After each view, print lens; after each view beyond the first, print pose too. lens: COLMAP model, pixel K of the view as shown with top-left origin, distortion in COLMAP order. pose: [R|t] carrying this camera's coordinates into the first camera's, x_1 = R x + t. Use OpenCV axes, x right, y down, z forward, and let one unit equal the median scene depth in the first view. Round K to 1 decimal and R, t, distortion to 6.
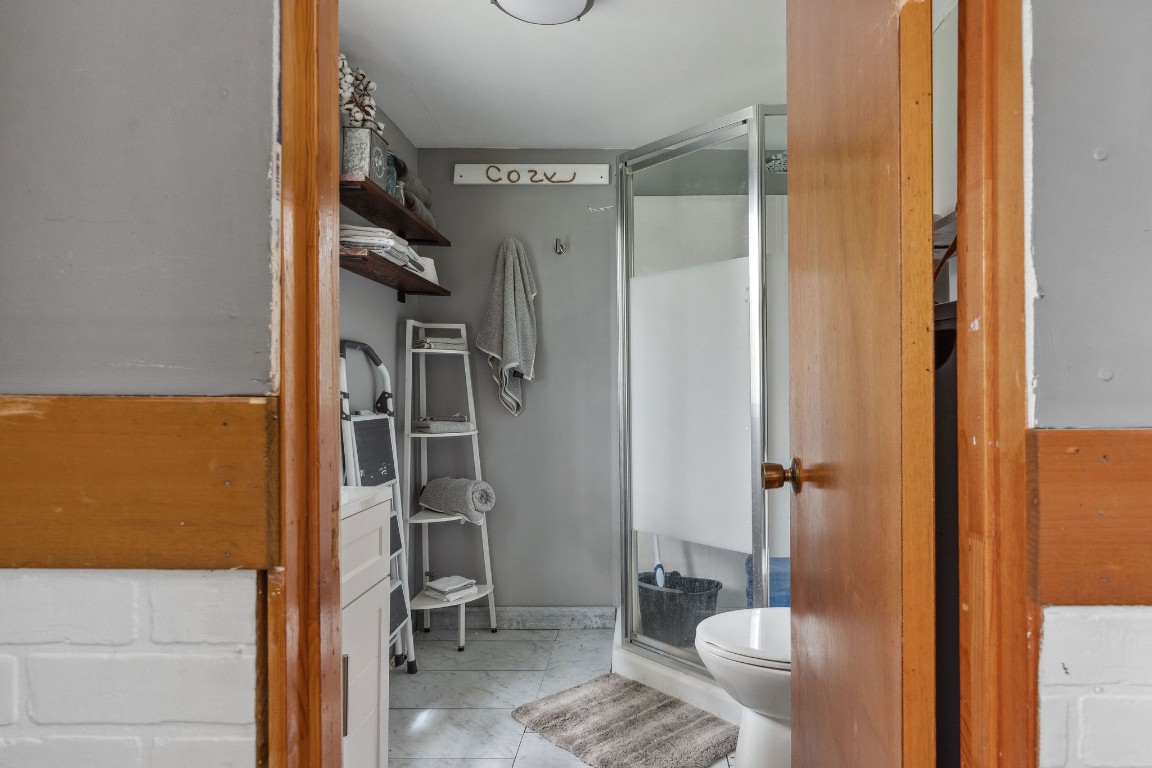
lens RADIAL K [[632.2, 0, 576.3], [0, 632.2, 391.2], [0, 0, 1]] dist [-0.000410, -0.000010]
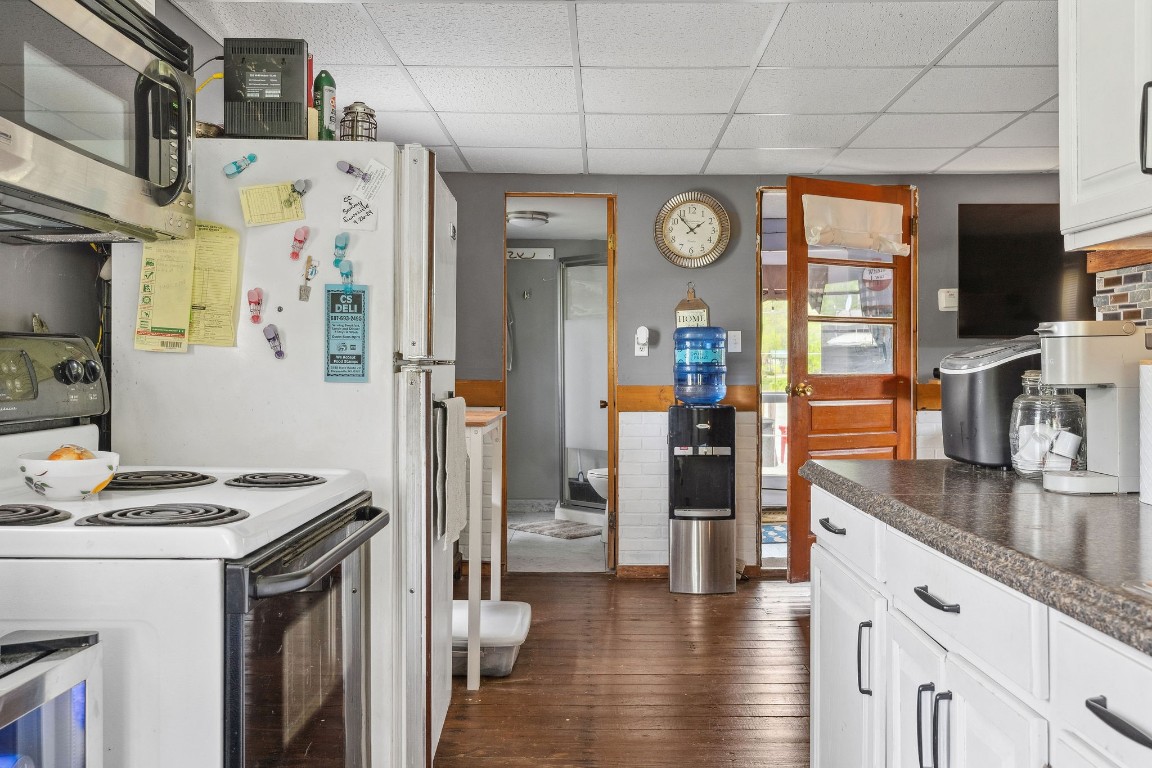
lens RADIAL K [[953.2, 0, 576.2], [0, 953.2, 380.4], [0, 0, 1]] dist [-0.009587, -0.002345]
pose [[0.996664, 0.003089, 0.081557, -0.103179], [-0.004128, 0.999913, 0.012562, -0.023740], [-0.081511, -0.012857, 0.996590, -1.674430]]
